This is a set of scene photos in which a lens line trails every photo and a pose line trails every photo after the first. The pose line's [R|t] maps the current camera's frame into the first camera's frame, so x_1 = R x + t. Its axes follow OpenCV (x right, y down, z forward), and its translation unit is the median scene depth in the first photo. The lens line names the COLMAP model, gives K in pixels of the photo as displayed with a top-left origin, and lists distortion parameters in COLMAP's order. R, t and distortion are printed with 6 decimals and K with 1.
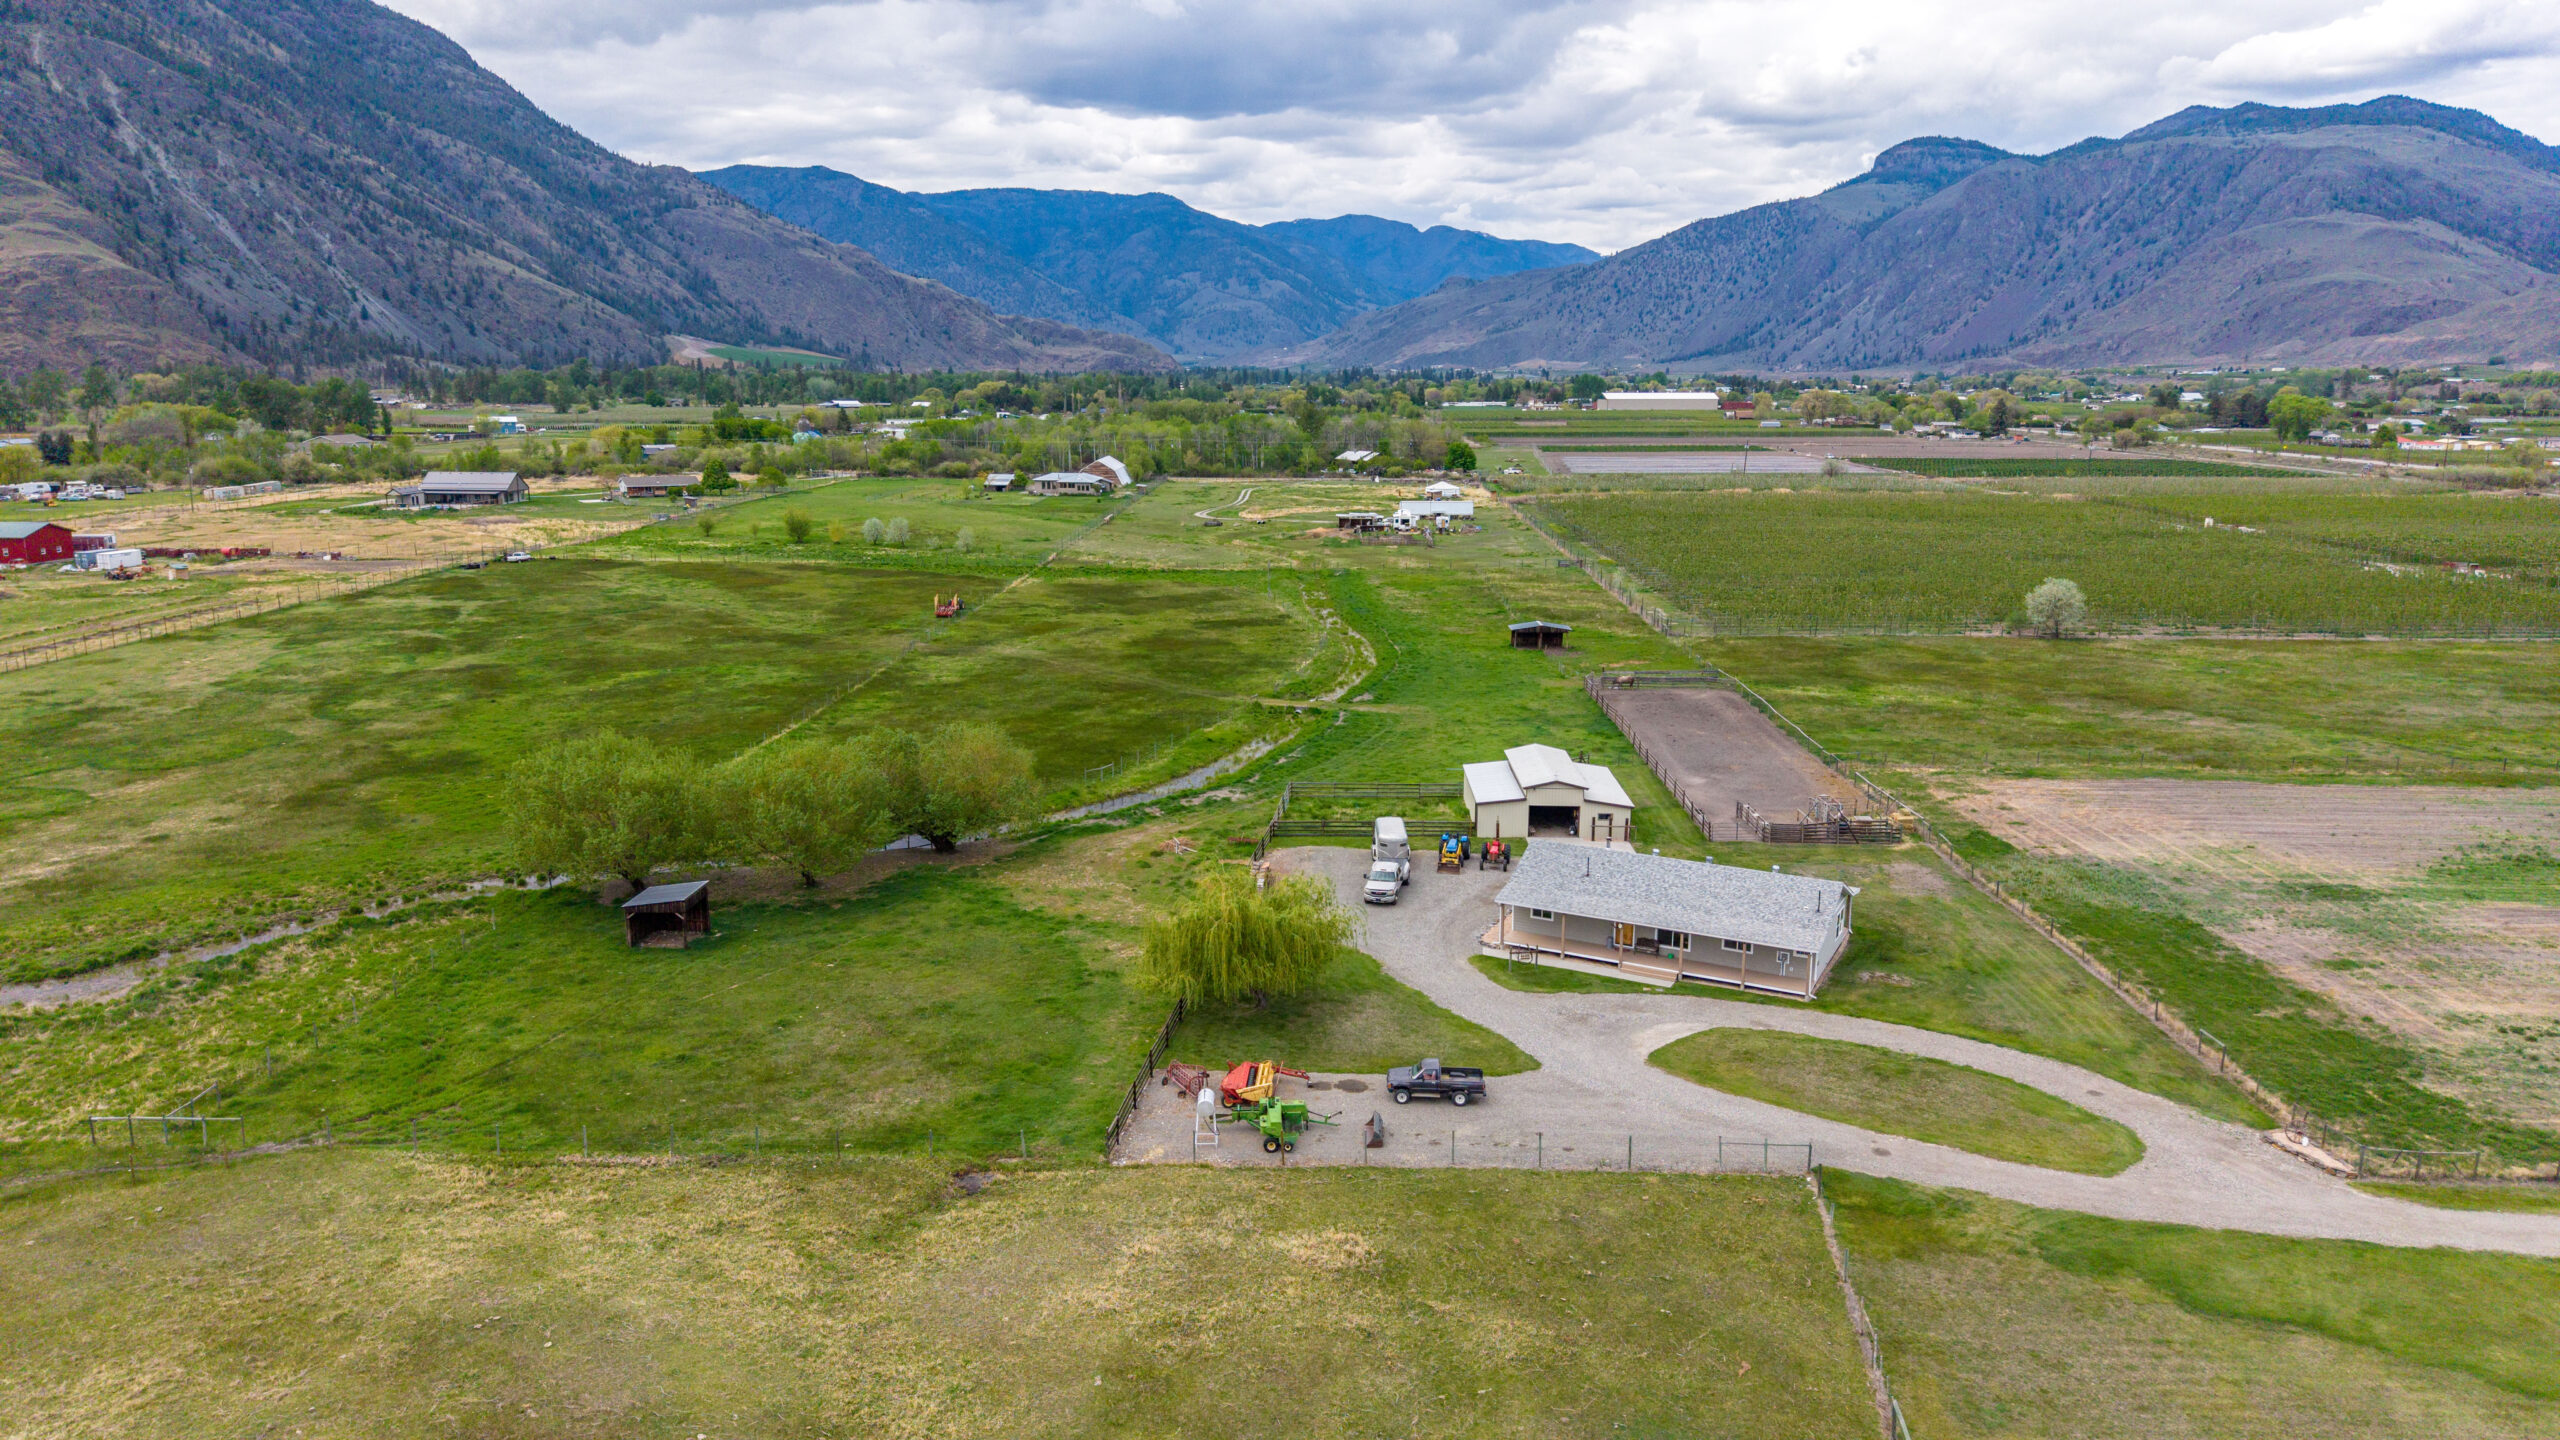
lens RADIAL K [[1704.0, 0, 1280.0], [0, 1704.0, 720.0], [0, 0, 1]] dist [0.047131, -0.049756]
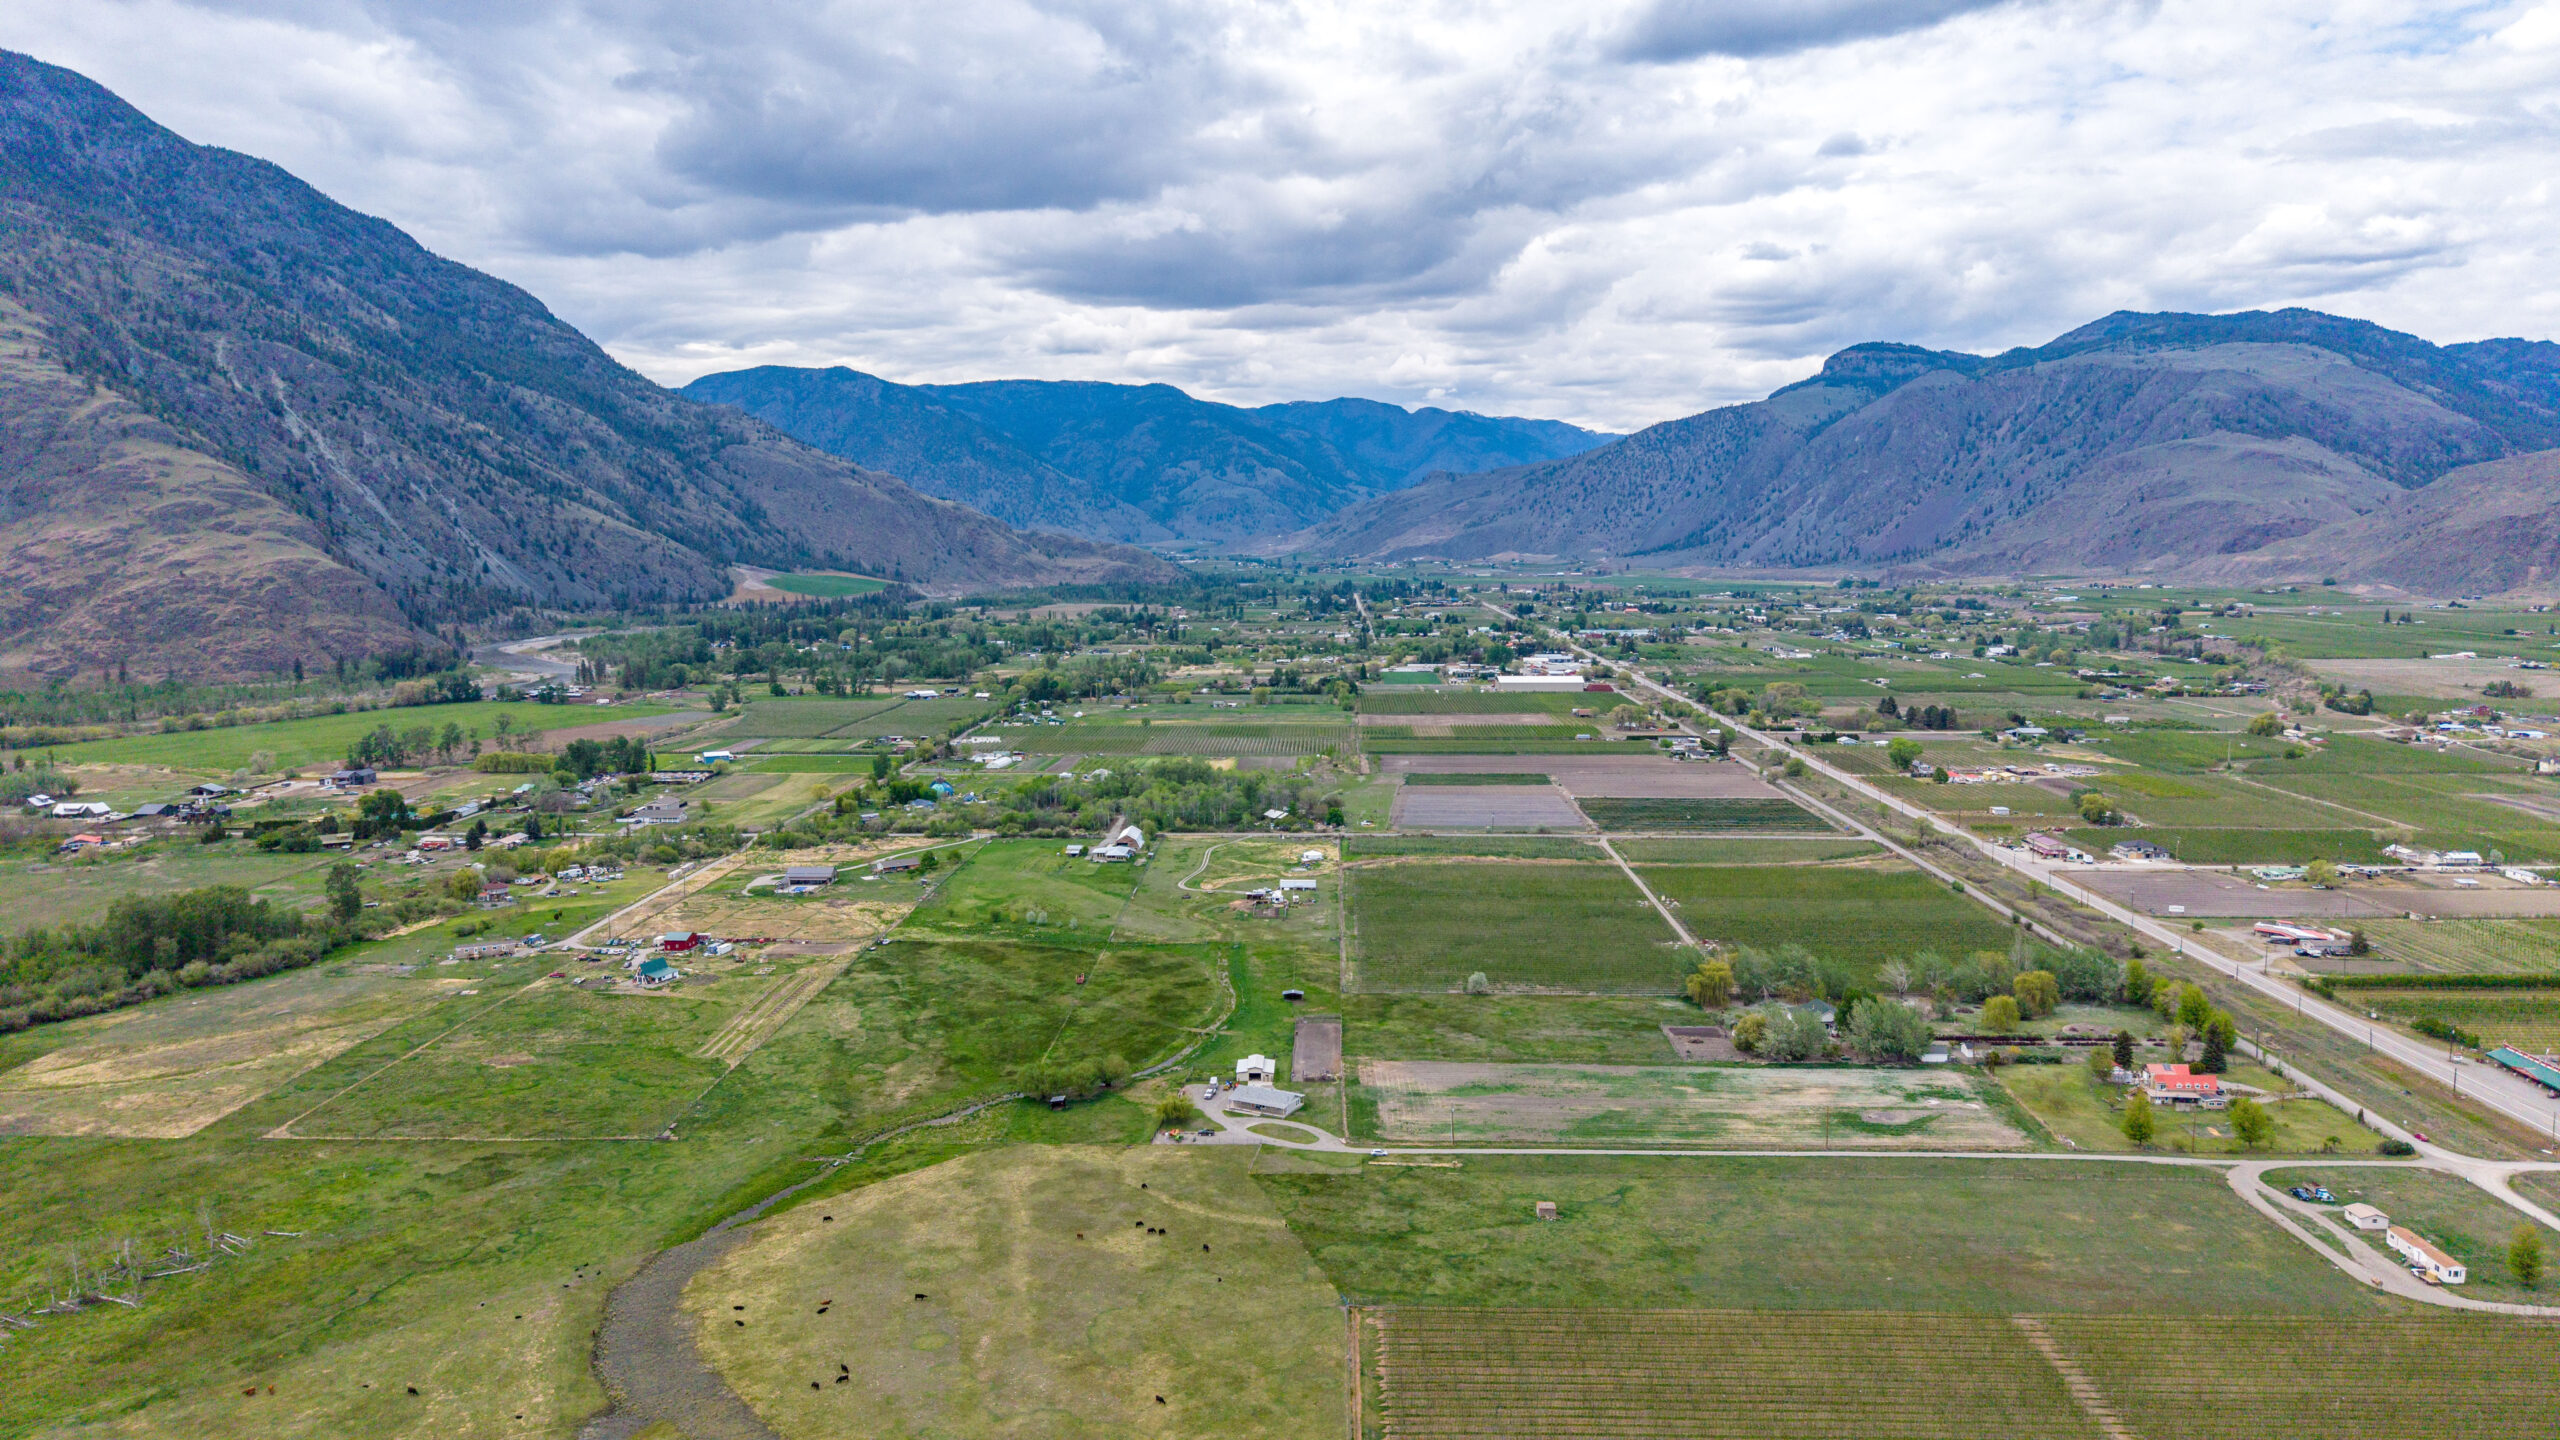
lens RADIAL K [[1726.6, 0, 1280.0], [0, 1726.6, 720.0], [0, 0, 1]] dist [0.055654, -0.078321]
pose [[0.999971, -0.007505, -0.001585, 0.010213], [0.007335, 0.996054, -0.088446, -0.018714], [0.002242, 0.088432, 0.996080, -0.141236]]
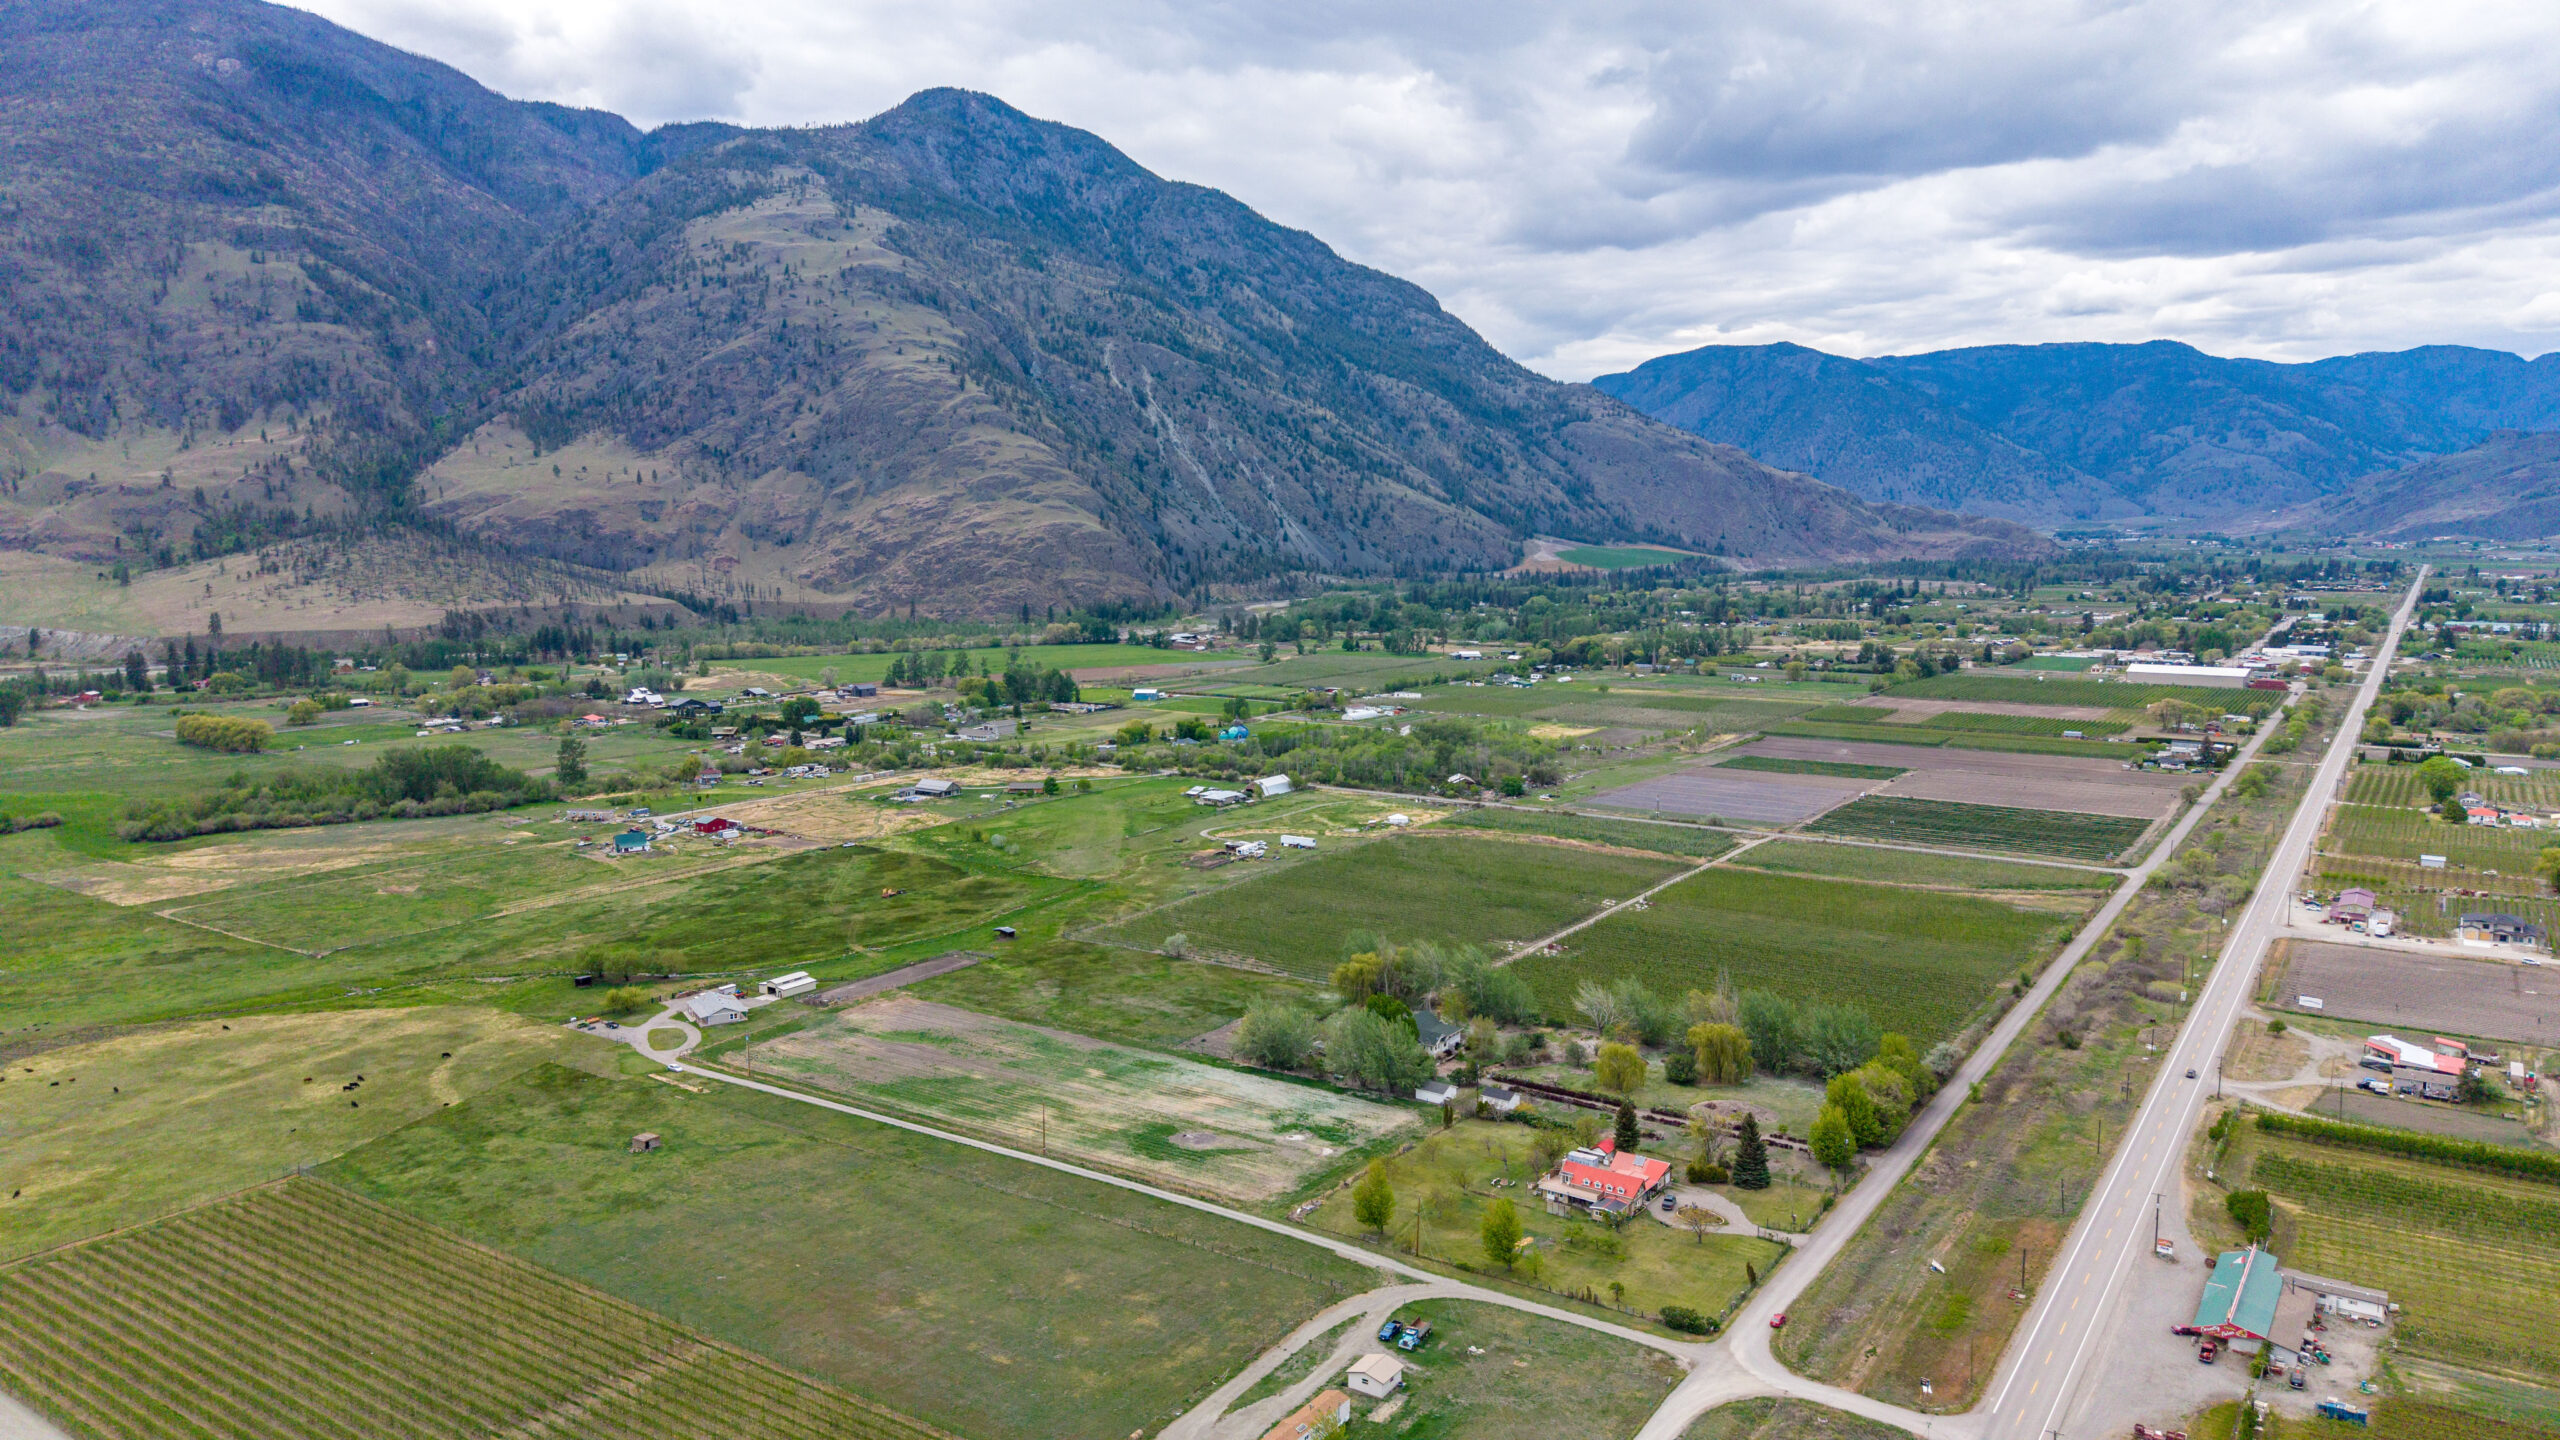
lens RADIAL K [[1726.6, 0, 1280.0], [0, 1726.6, 720.0], [0, 0, 1]] dist [0.055654, -0.078321]
pose [[0.842376, 0.056427, -0.535929, 0.145854], [-0.100331, 0.993537, -0.053093, -0.020865], [0.529469, 0.098494, 0.842592, -0.082783]]
